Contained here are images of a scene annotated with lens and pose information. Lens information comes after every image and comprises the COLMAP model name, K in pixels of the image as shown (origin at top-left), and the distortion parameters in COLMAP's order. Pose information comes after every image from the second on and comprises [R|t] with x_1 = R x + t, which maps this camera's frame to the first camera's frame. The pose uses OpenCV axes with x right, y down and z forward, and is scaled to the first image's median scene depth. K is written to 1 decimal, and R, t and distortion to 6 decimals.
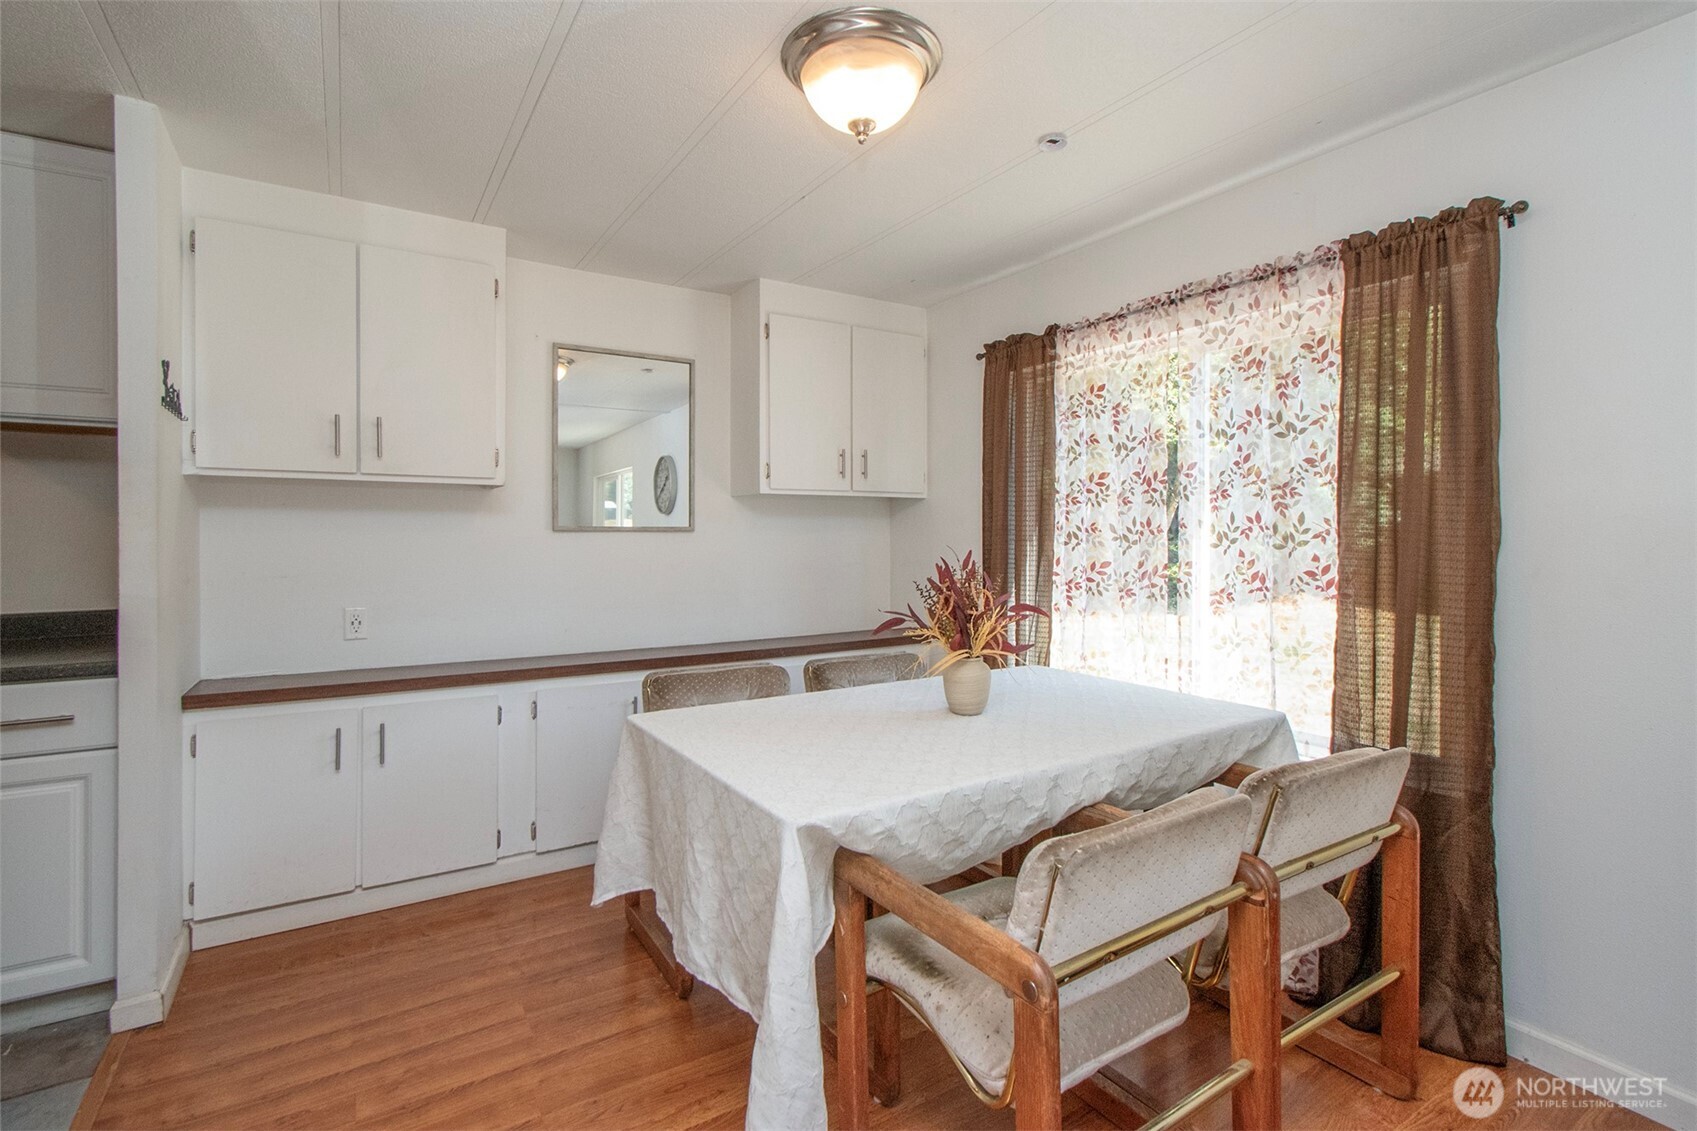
lens RADIAL K [[762.3, 0, 877.8], [0, 762.3, 539.0], [0, 0, 1]] dist [-0.000533, -0.000011]
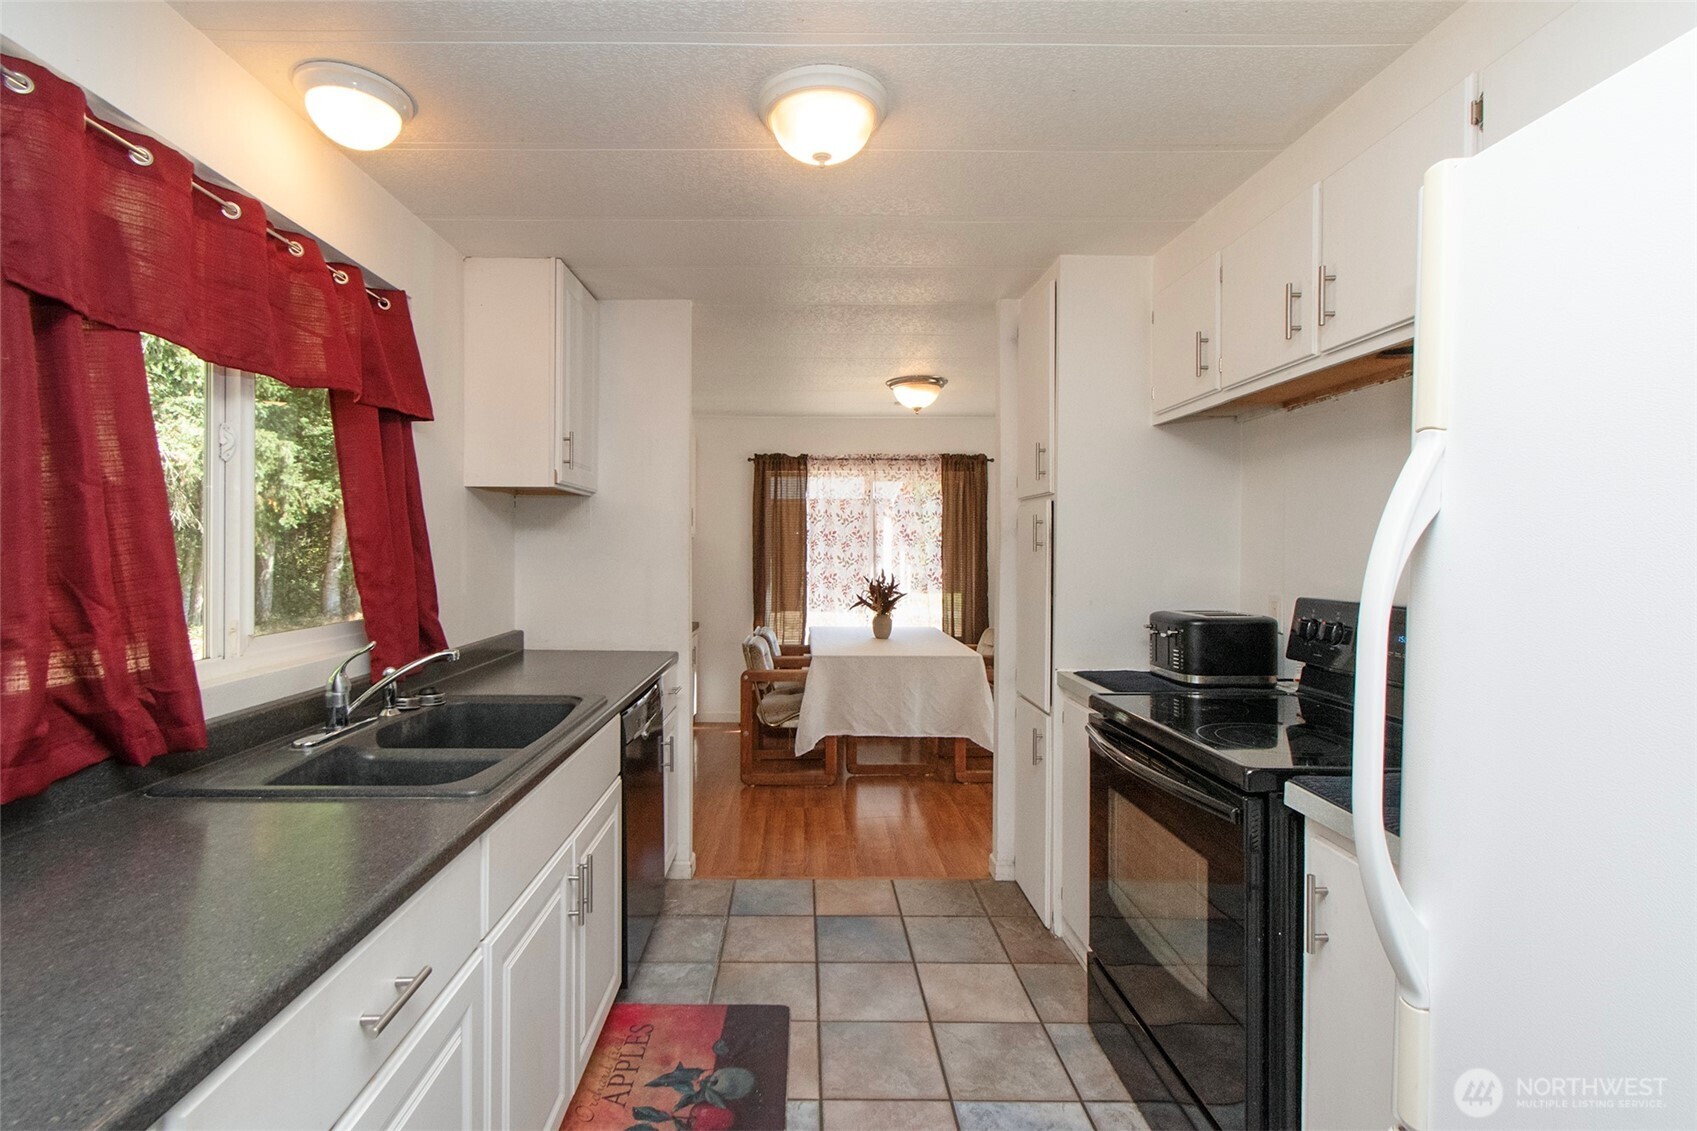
lens RADIAL K [[720.6, 0, 803.9], [0, 720.6, 545.4], [0, 0, 1]] dist [0.042504, 0.000060]
pose [[0.569796, -0.001955, 0.821784, -1.452698], [0.002227, 0.999997, 0.000835, -0.051457], [-0.821783, 0.001354, 0.569799, -0.068063]]
